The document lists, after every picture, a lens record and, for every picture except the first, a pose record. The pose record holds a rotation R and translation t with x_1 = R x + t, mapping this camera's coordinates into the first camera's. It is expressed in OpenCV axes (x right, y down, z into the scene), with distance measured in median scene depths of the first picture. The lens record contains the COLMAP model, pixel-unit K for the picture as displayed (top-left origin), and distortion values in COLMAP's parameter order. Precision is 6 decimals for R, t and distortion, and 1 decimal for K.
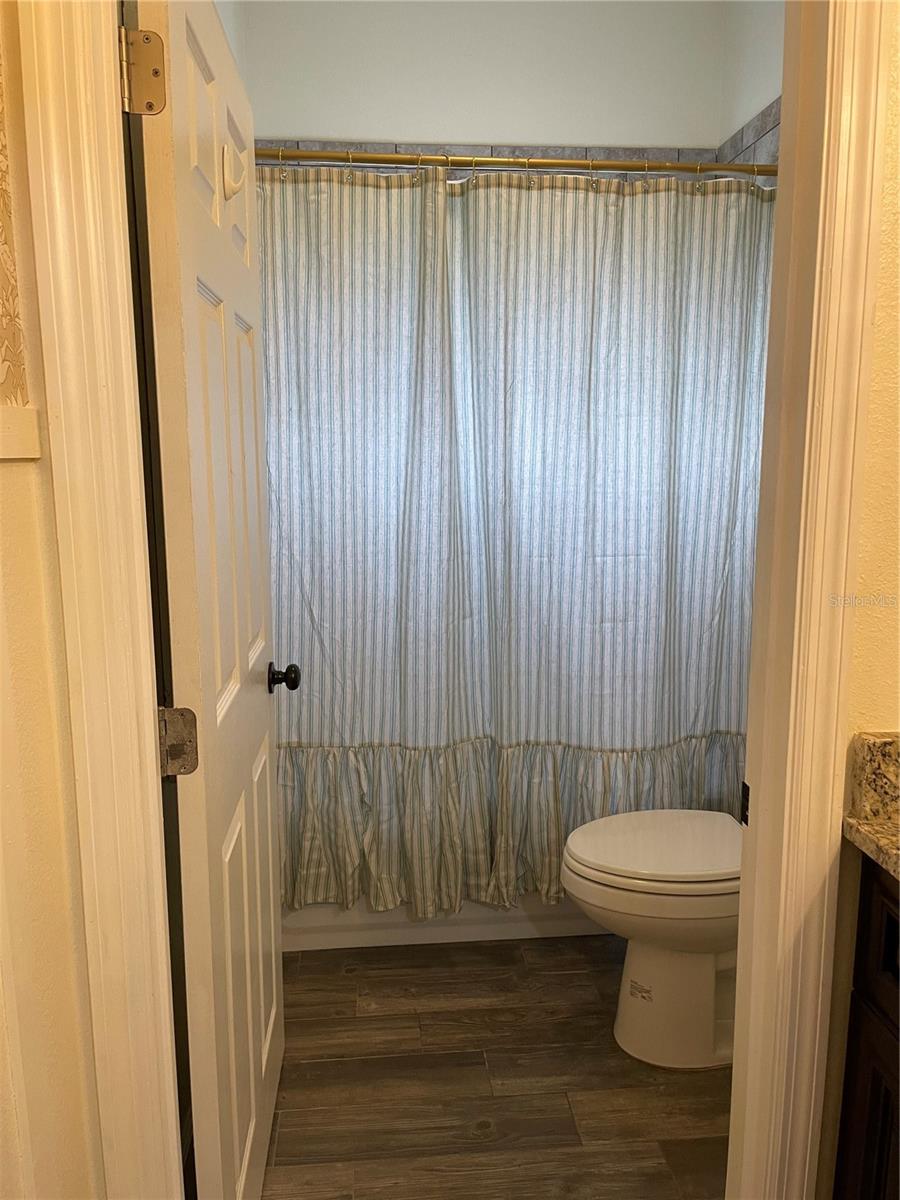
lens RADIAL K [[936.2, 0, 445.1], [0, 936.2, 597.0], [0, 0, 1]] dist [0.039104, -0.098716]
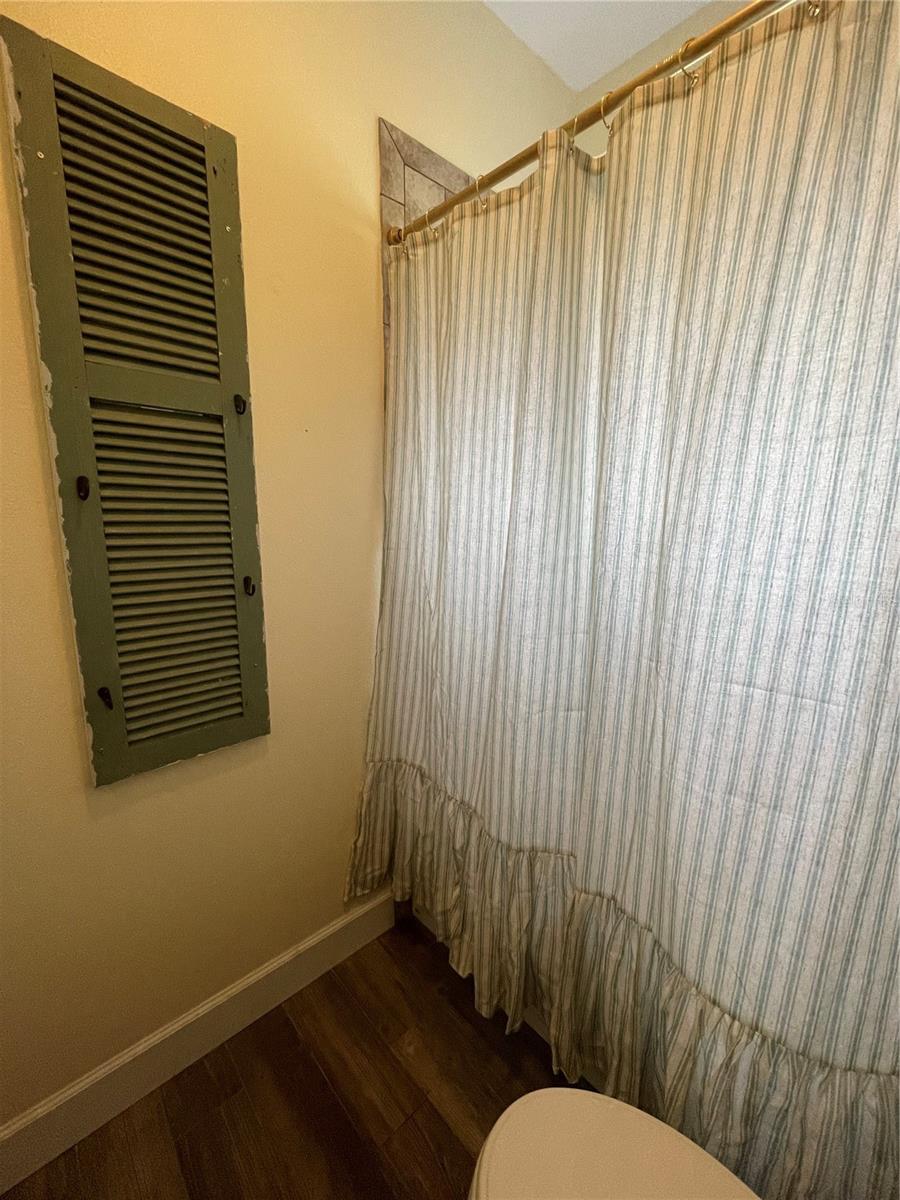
lens RADIAL K [[485.8, 0, 447.9], [0, 485.8, 598.9], [0, 0, 1]] dist [-0.015430, 0.001593]
pose [[0.607832, 0.145146, -0.780687, 0.284186], [-0.145858, 0.986832, 0.069910, -0.090952], [0.780554, 0.071376, 0.620999, 0.673246]]
